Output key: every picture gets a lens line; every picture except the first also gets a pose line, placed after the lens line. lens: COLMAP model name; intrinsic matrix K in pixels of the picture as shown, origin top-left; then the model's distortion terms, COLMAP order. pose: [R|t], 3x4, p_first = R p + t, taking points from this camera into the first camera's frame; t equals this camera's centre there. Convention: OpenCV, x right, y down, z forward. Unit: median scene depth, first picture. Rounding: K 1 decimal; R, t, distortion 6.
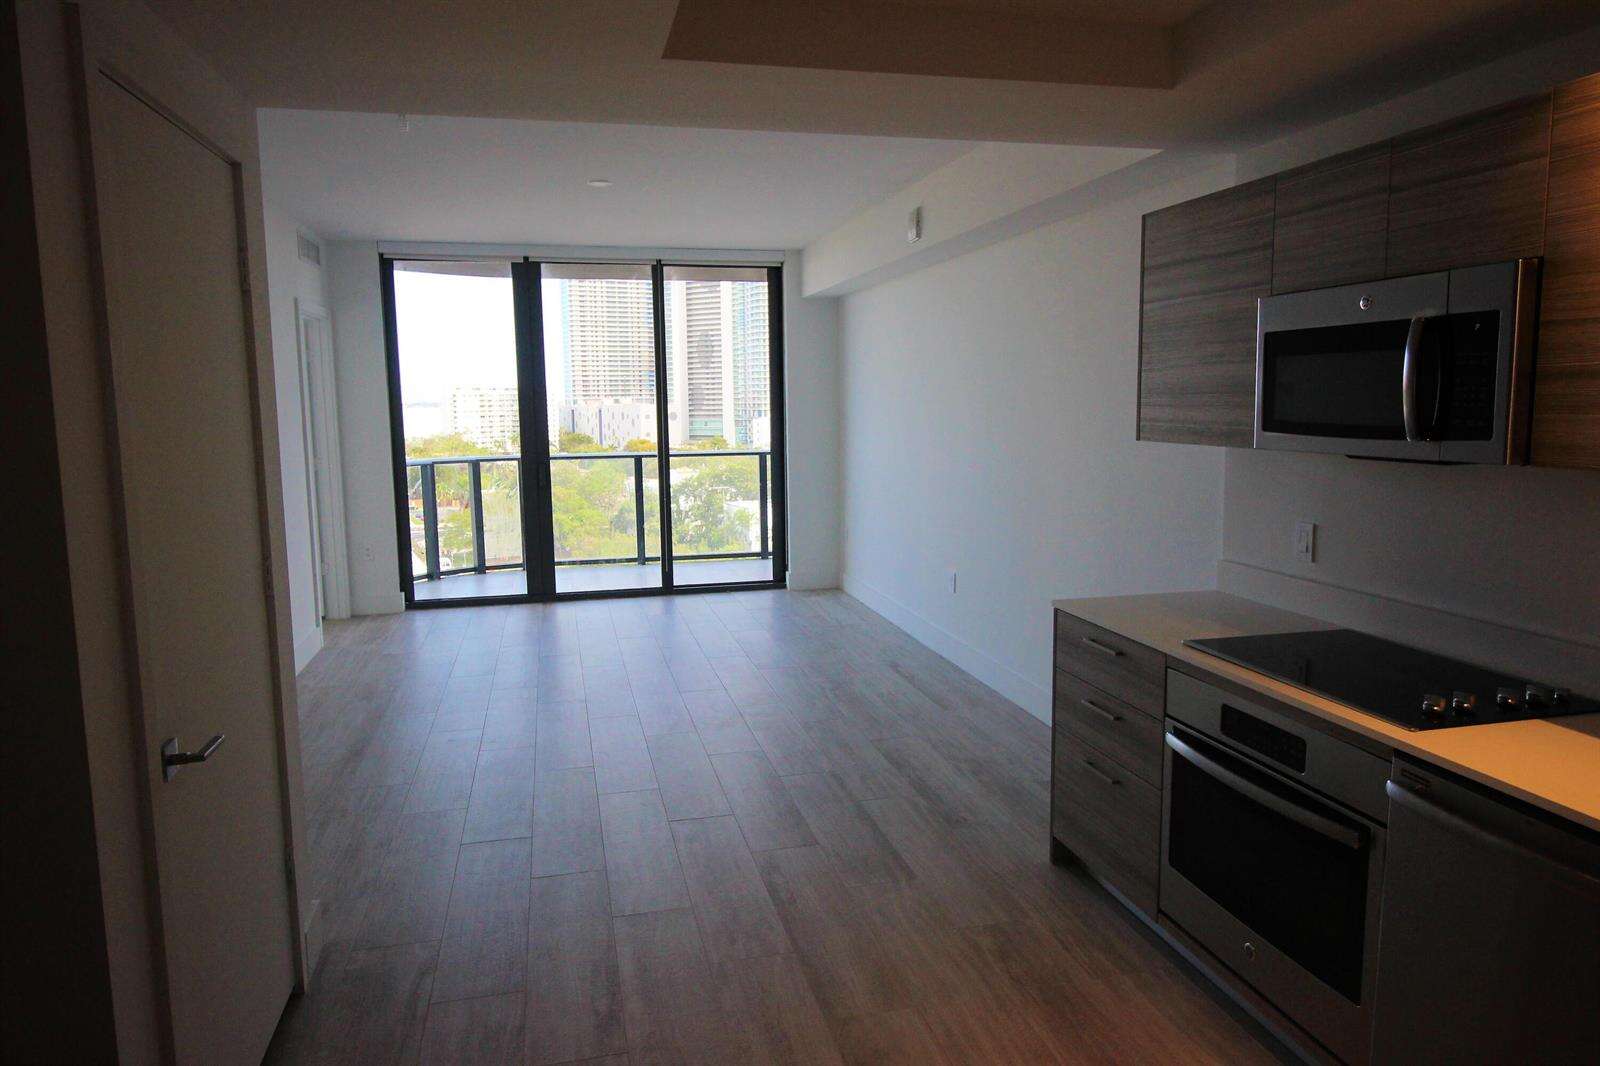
lens RADIAL K [[1026.1, 0, 790.0], [0, 1026.1, 513.2], [0, 0, 1]] dist [0.004544, -0.000978]
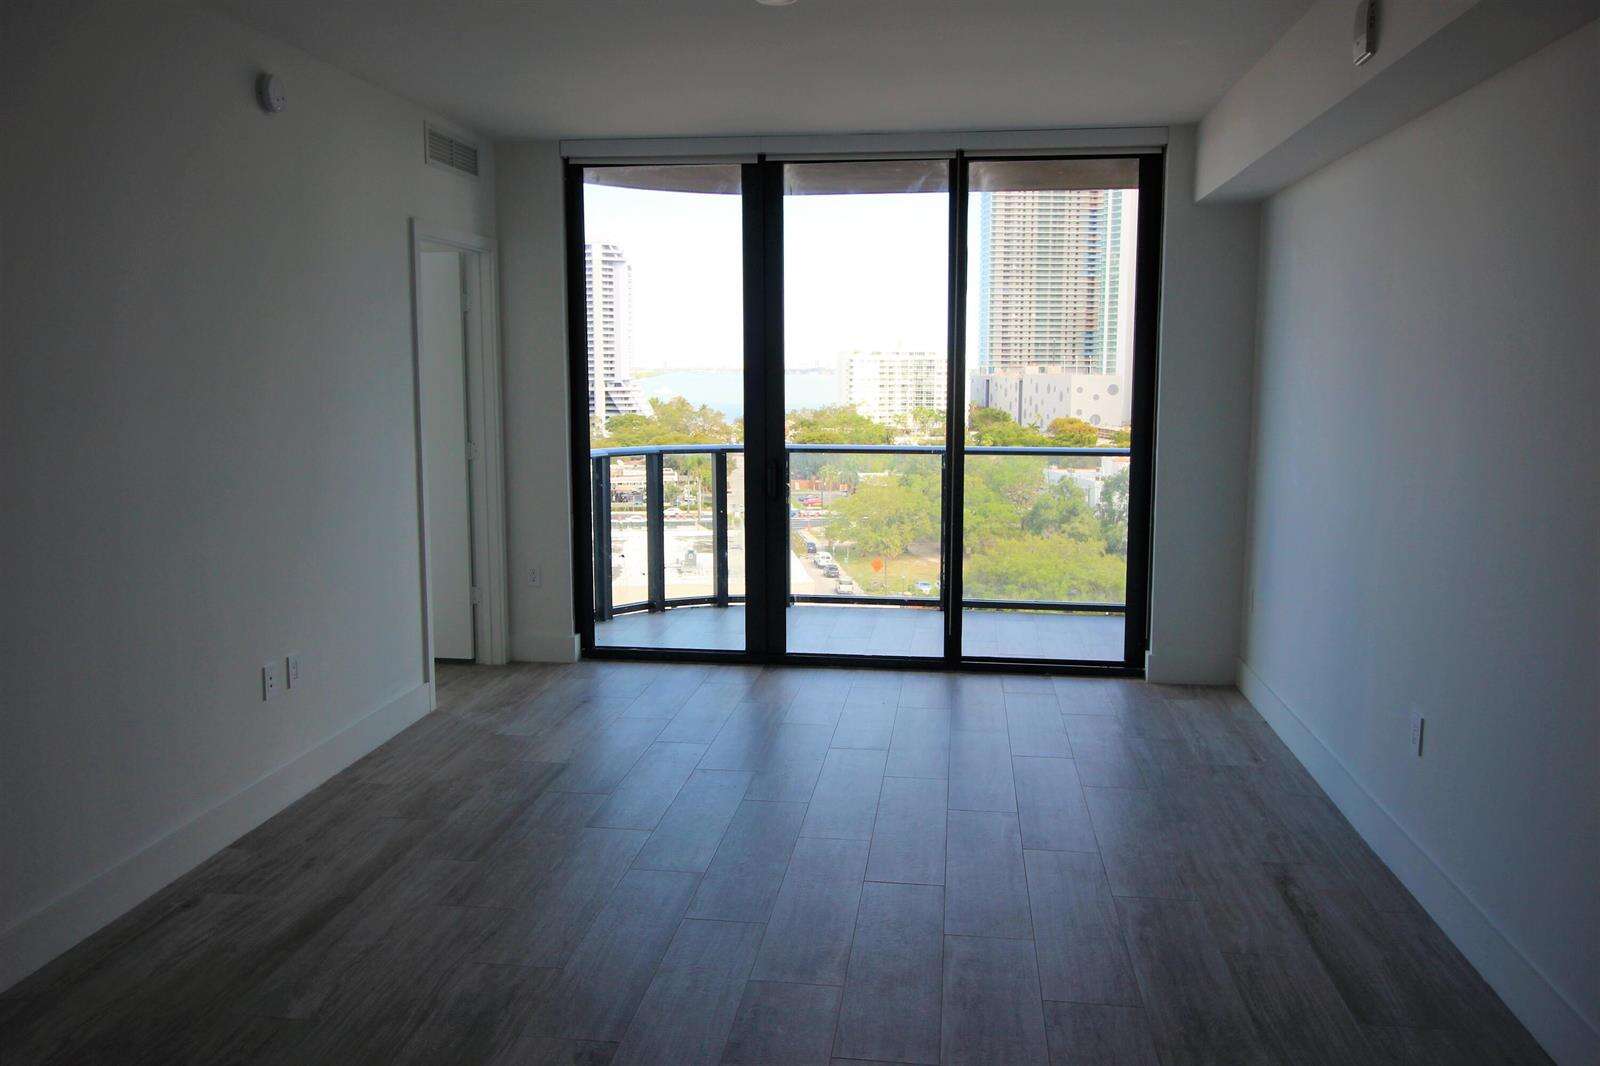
lens RADIAL K [[1260.2, 0, 784.5], [0, 1260.2, 514.3], [0, 0, 1]] dist [0.007971, -0.002309]
pose [[0.932847, 0.054790, -0.356083, 0.061962], [-0.052761, 0.998488, 0.015416, -0.026200], [0.356389, 0.004407, 0.934327, 0.222336]]
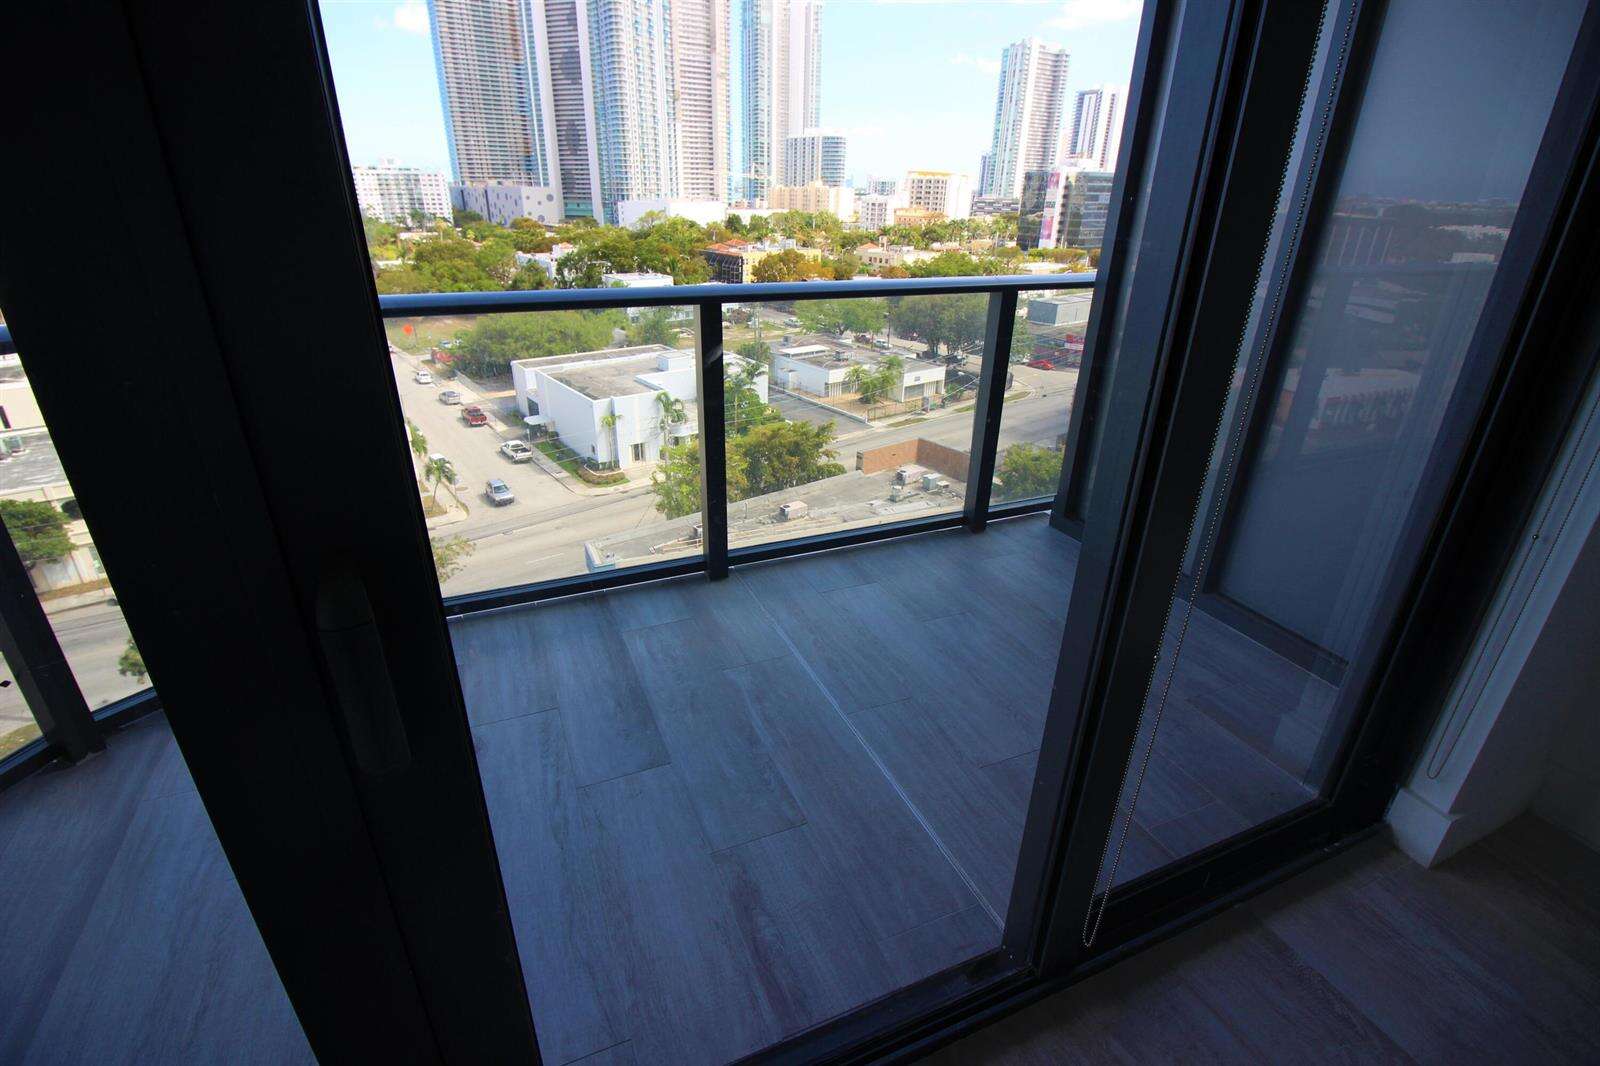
lens RADIAL K [[740.1, 0, 786.9], [0, 740.1, 523.5], [0, 0, 1]] dist [0.004811, -0.014810]
pose [[0.984690, -0.046944, 0.167875, -0.189251], [-0.007404, 0.950922, 0.309341, -0.064969], [-0.174158, -0.305848, 0.936016, 0.883361]]
